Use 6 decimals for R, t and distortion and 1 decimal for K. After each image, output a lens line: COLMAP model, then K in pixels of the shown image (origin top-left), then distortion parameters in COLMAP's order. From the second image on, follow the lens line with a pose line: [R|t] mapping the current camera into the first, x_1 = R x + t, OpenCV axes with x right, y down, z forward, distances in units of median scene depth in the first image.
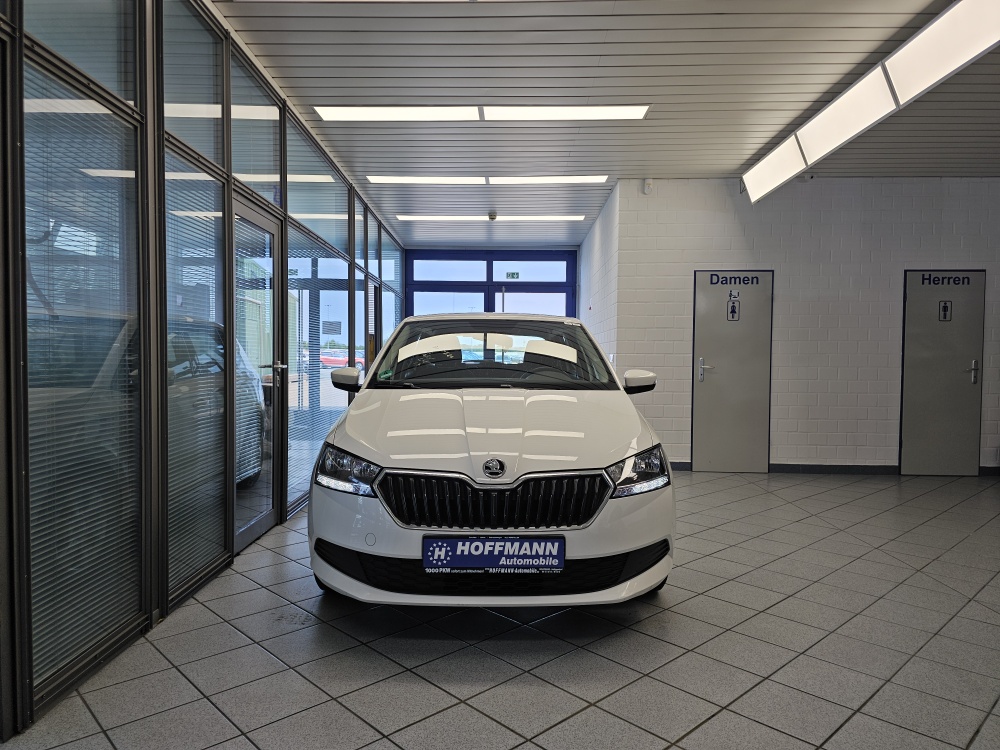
lens RADIAL K [[672.3, 0, 495.3], [0, 672.3, 382.2], [0, 0, 1]] dist [0.059253, -0.058673]
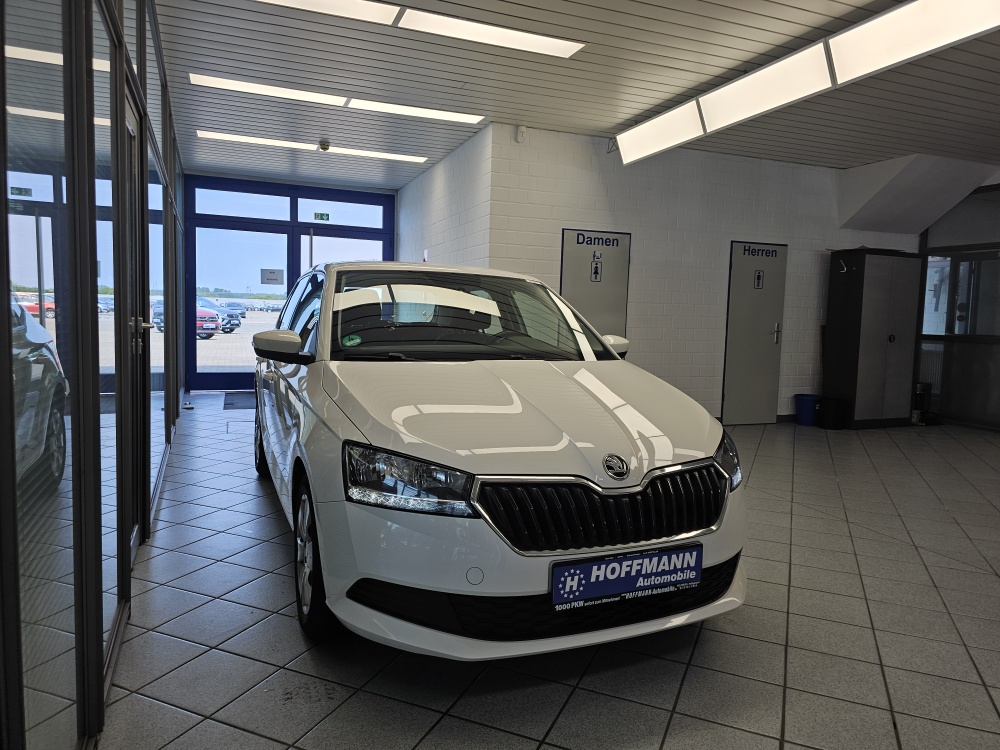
lens RADIAL K [[672.3, 0, 505.1], [0, 672.3, 370.6], [0, 0, 1]] dist [0.059253, -0.058673]
pose [[0.916396, -0.015056, 0.399991, -0.187489], [-0.007325, 0.998494, 0.054365, -0.012452], [-0.400207, -0.052749, 0.914905, 0.138599]]
